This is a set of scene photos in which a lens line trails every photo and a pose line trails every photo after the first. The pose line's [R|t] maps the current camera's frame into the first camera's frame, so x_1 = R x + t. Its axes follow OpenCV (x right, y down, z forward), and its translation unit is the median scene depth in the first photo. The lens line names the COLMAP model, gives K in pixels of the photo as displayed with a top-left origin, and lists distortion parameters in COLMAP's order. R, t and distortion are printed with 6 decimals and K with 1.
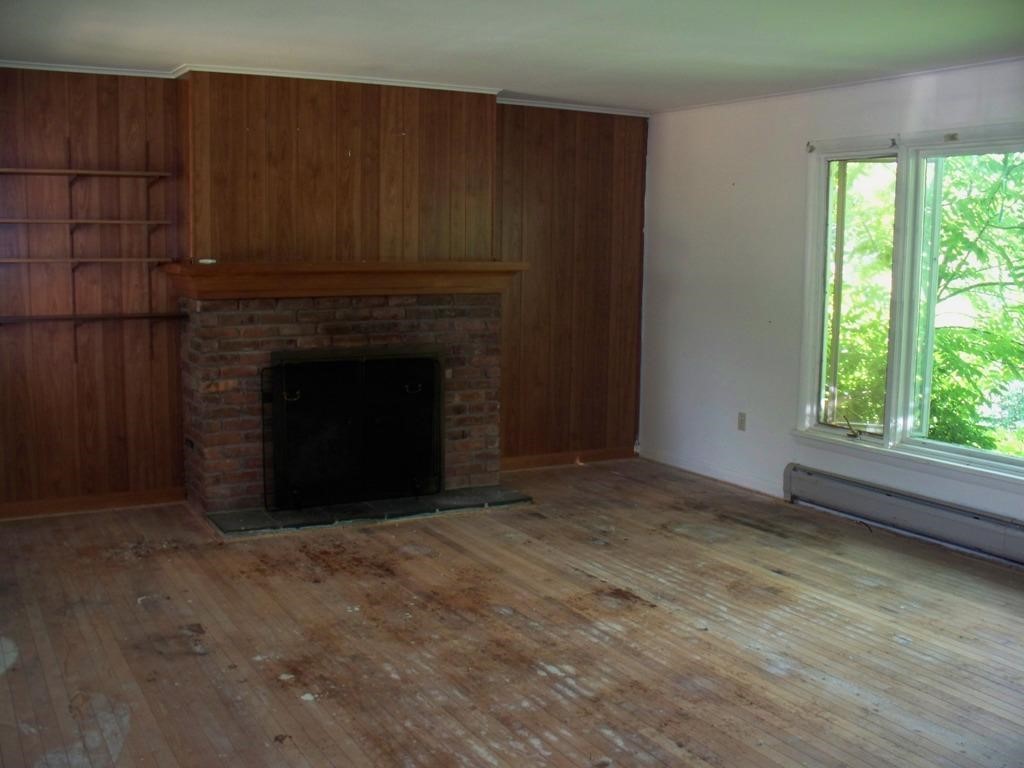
lens RADIAL K [[1073.9, 0, 510.4], [0, 1073.9, 404.3], [0, 0, 1]] dist [-0.189684, 0.196545]
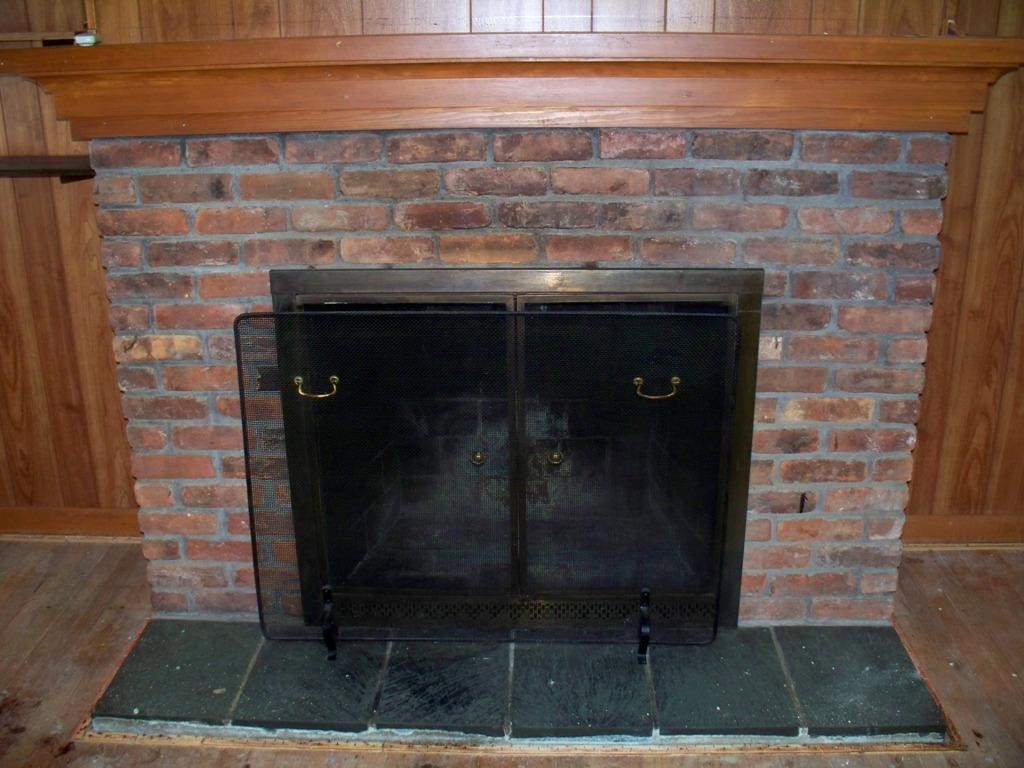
lens RADIAL K [[1073.9, 0, 510.4], [0, 1073.9, 404.3], [0, 0, 1]] dist [-0.189684, 0.196545]
pose [[0.858747, 0.161441, -0.486303, 0.048406], [-0.056605, 0.973150, 0.223105, -0.091703], [0.509263, -0.164063, 0.844828, 0.690448]]
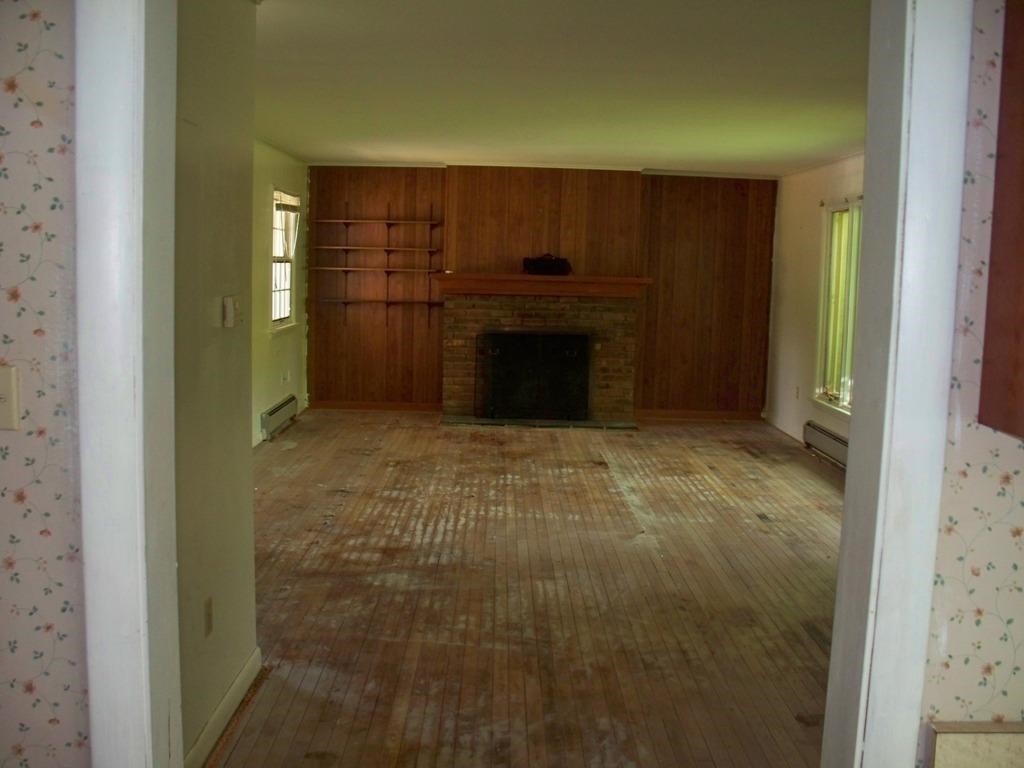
lens RADIAL K [[1073.9, 0, 510.4], [0, 1073.9, 404.3], [0, 0, 1]] dist [-0.189684, 0.196545]
pose [[0.879385, 0.073022, -0.470478, 0.626780], [-0.084302, 0.996436, -0.002916, 0.077861], [0.468589, 0.042226, 0.882407, -0.500279]]
